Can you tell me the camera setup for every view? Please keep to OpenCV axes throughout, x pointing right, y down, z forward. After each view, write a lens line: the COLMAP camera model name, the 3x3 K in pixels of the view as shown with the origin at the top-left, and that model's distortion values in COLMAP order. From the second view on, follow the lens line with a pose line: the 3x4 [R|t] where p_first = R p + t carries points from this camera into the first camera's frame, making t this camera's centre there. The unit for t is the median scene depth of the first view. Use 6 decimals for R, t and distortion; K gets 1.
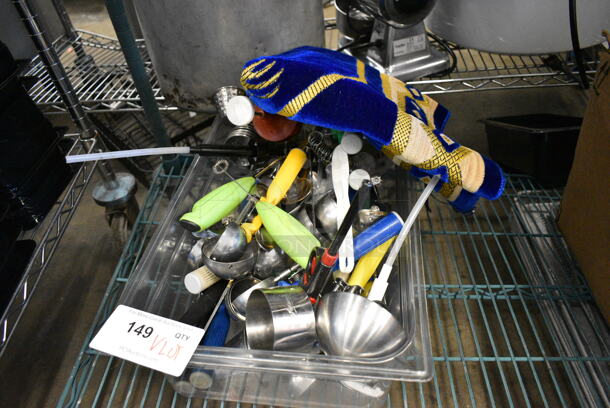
lens RADIAL K [[470.5, 0, 305.0], [0, 470.5, 204.0], [0, 0, 1]] dist [-0.021527, 0.005510]
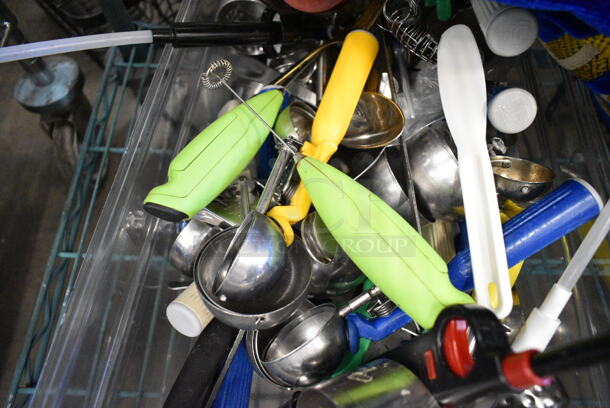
lens RADIAL K [[470.5, 0, 305.0], [0, 470.5, 204.0], [0, 0, 1]] dist [-0.021527, 0.005510]
pose [[0.999641, -0.018552, 0.019307, -0.105621], [0.011687, 0.951065, 0.308768, -0.110073], [-0.024091, -0.308432, 0.950941, 0.516371]]
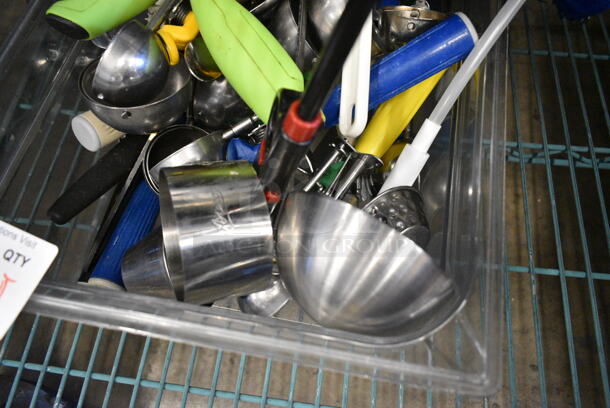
lens RADIAL K [[470.5, 0, 305.0], [0, 470.5, 204.0], [0, 0, 1]] dist [-0.021527, 0.005510]
pose [[0.996197, 0.062983, -0.060198, 0.066967], [-0.033315, 0.913808, 0.404778, 0.006038], [0.080503, -0.401233, 0.912432, 0.444268]]
